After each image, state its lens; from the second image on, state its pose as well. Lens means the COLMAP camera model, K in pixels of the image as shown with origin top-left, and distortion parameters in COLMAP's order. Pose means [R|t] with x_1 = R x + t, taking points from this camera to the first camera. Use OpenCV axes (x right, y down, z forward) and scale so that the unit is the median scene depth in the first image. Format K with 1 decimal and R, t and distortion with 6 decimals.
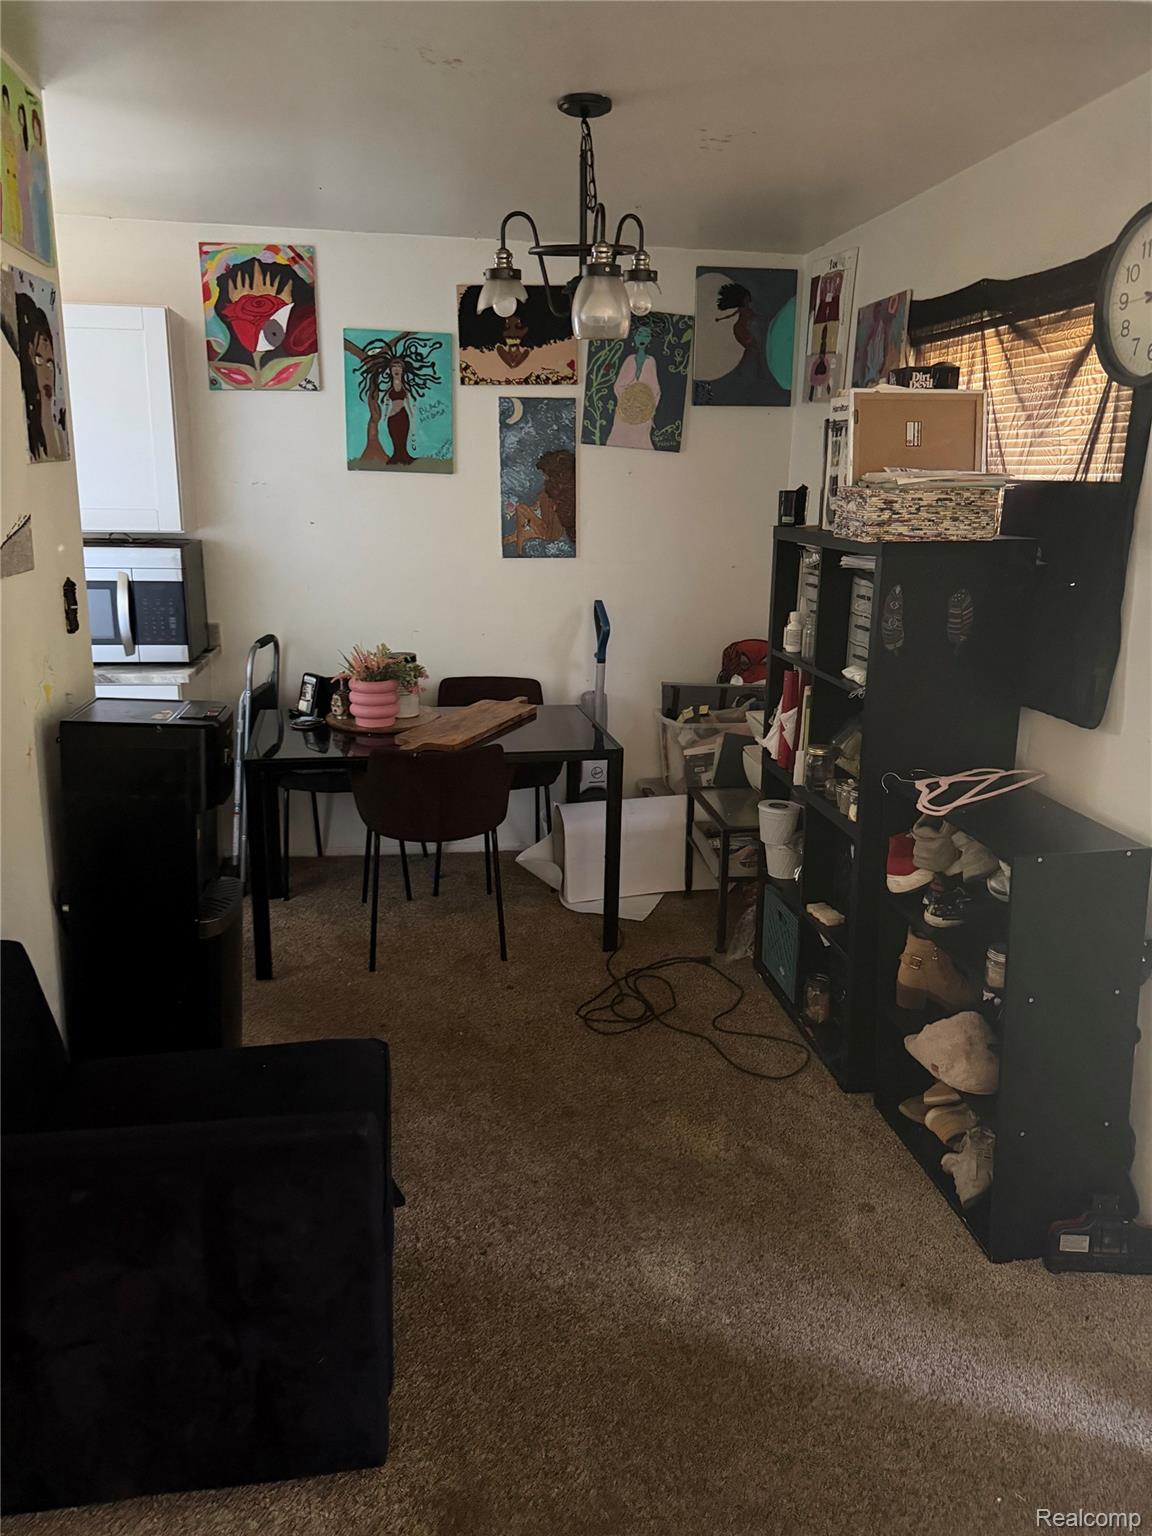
lens RADIAL K [[1143.4, 0, 485.1], [0, 1143.4, 776.6], [0, 0, 1]] dist [0.102676, -0.268121]
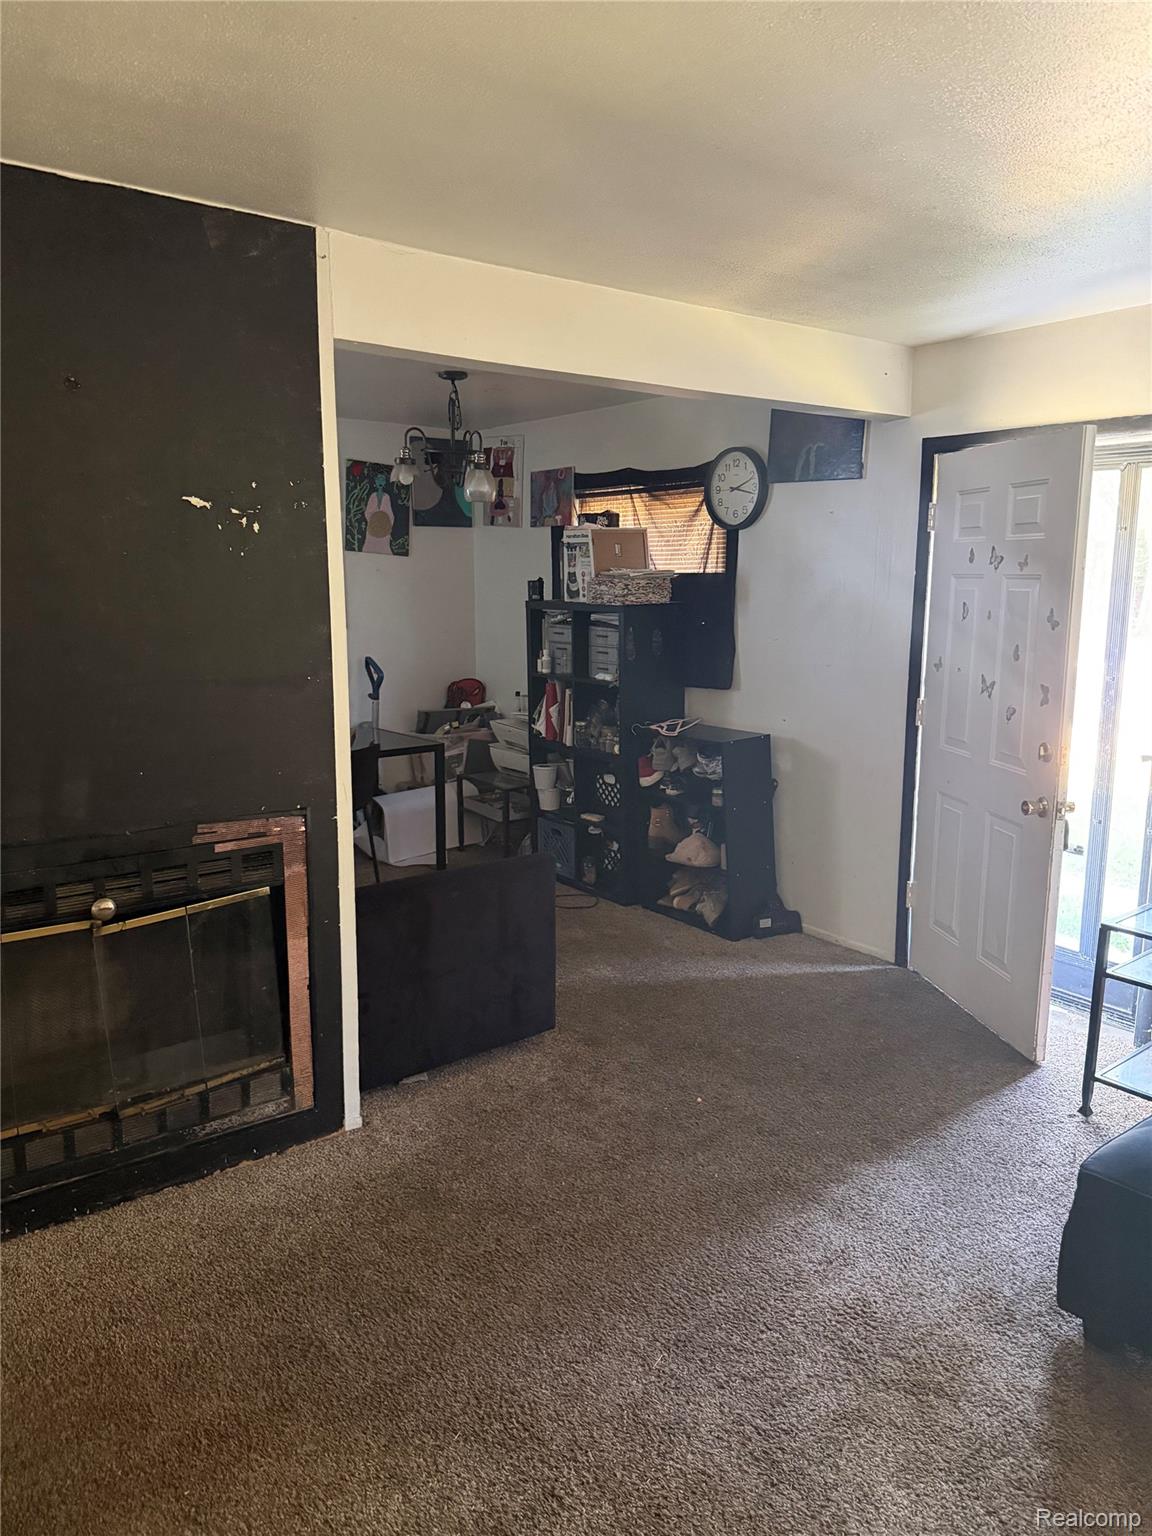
lens RADIAL K [[1103.5, 0, 576.0], [0, 1103.5, 768.0], [0, 0, 1]] dist [-0.002718, -0.002576]
pose [[0.866982, -0.097045, 0.488799, -0.565960], [0.134329, 0.990059, -0.041694, 0.117206], [-0.479894, 0.101808, 0.871399, -0.481636]]
